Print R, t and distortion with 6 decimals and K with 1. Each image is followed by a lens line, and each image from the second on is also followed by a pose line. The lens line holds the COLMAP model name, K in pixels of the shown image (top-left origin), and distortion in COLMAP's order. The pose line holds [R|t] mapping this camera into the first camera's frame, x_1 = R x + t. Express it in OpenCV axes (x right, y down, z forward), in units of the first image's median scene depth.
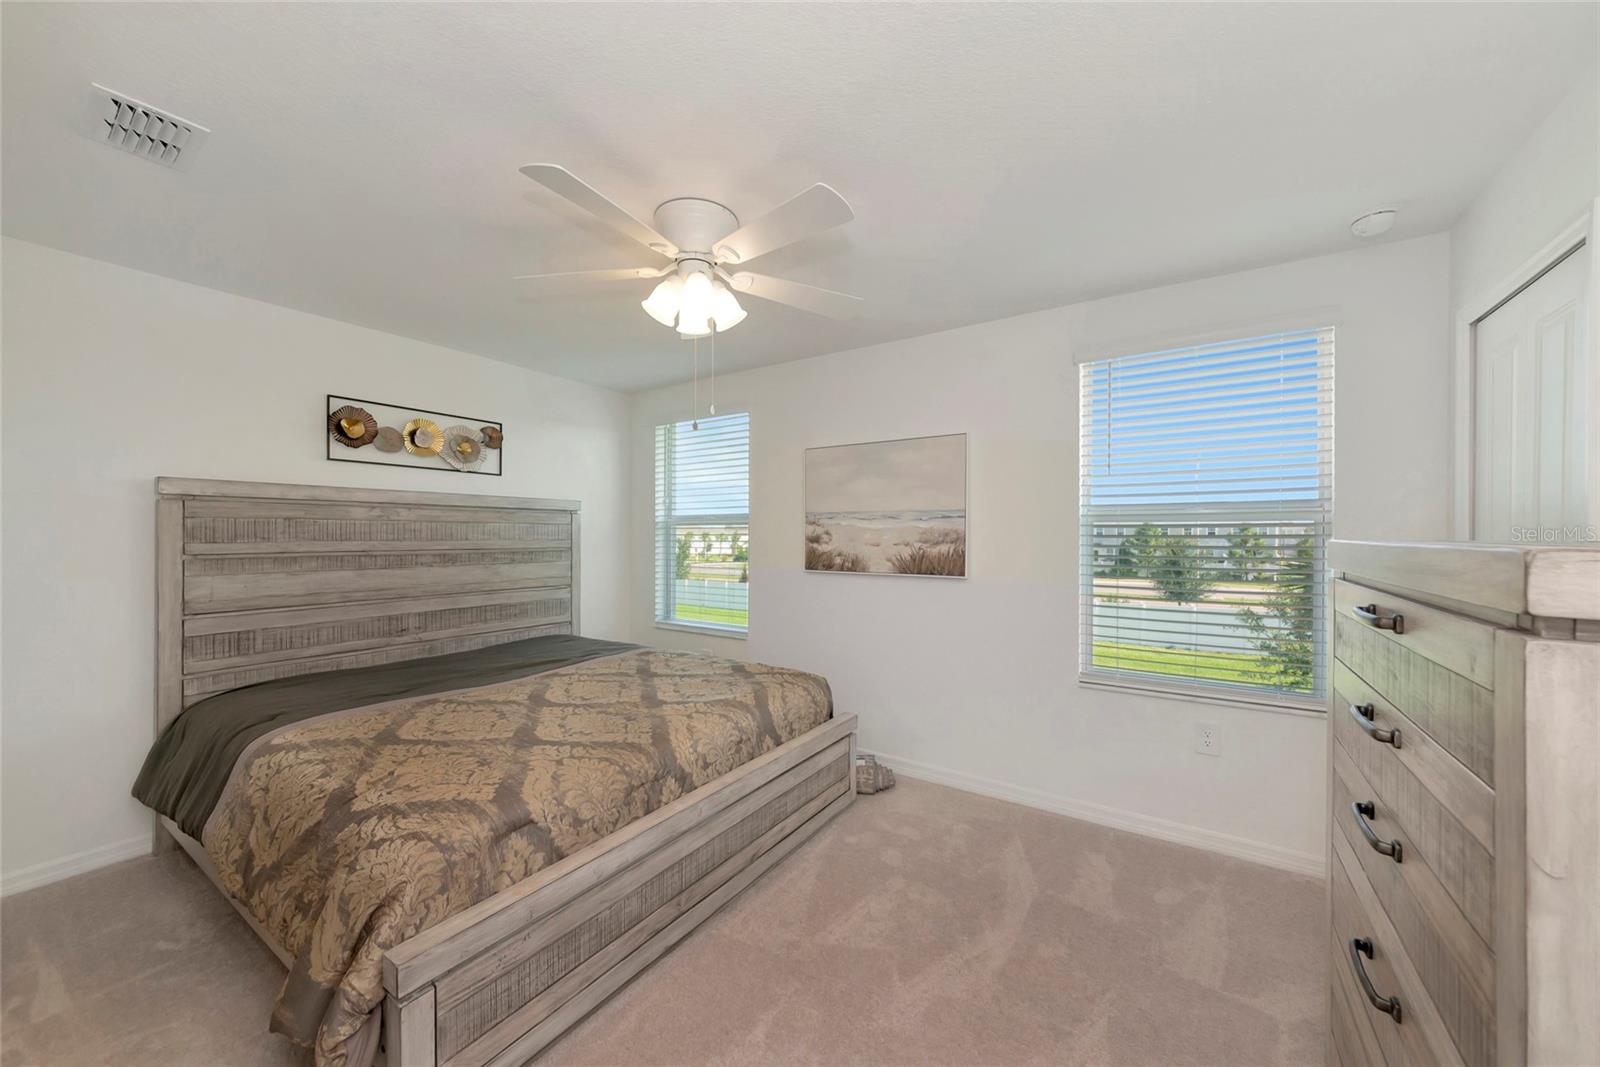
lens RADIAL K [[559.3, 0, 795.8], [0, 559.3, 520.5], [0, 0, 1]] dist [-0.006202, -0.000062]
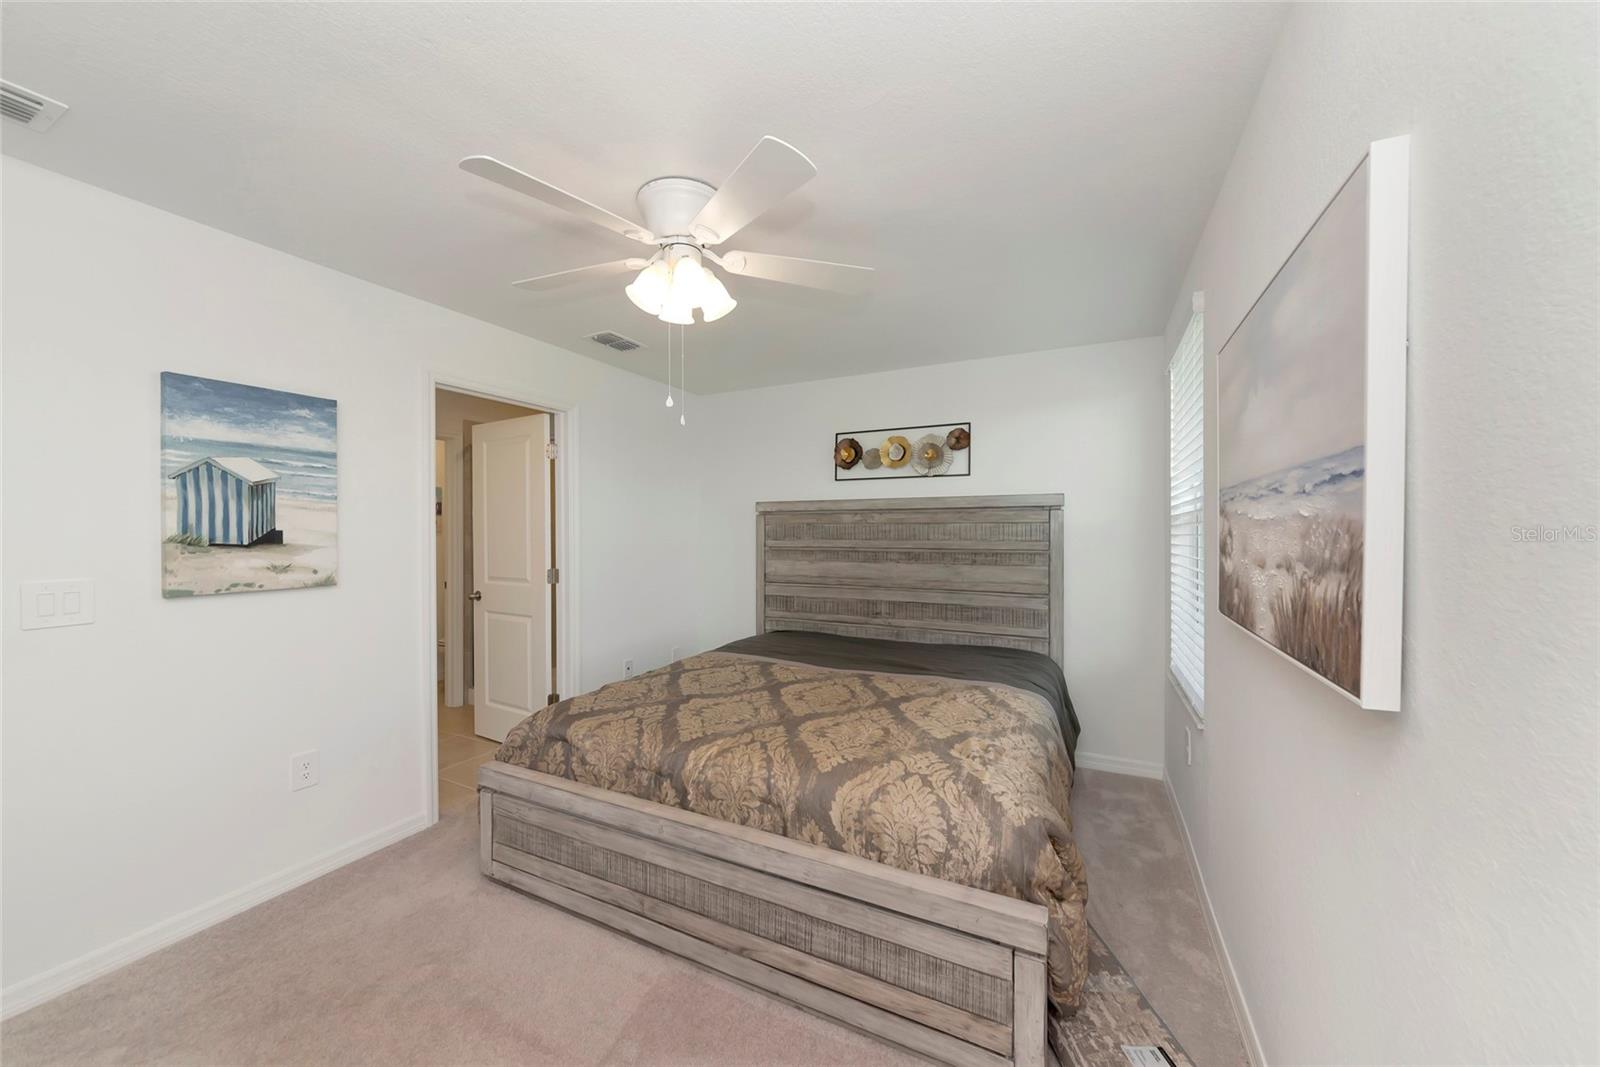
lens RADIAL K [[559.3, 0, 795.8], [0, 559.3, 520.5], [0, 0, 1]] dist [-0.006202, -0.000062]
pose [[0.153058, -0.022777, -0.987955, 0.495581], [0.024995, 0.999504, -0.019171, 0.013465], [0.987901, -0.021759, 0.153551, 0.667028]]
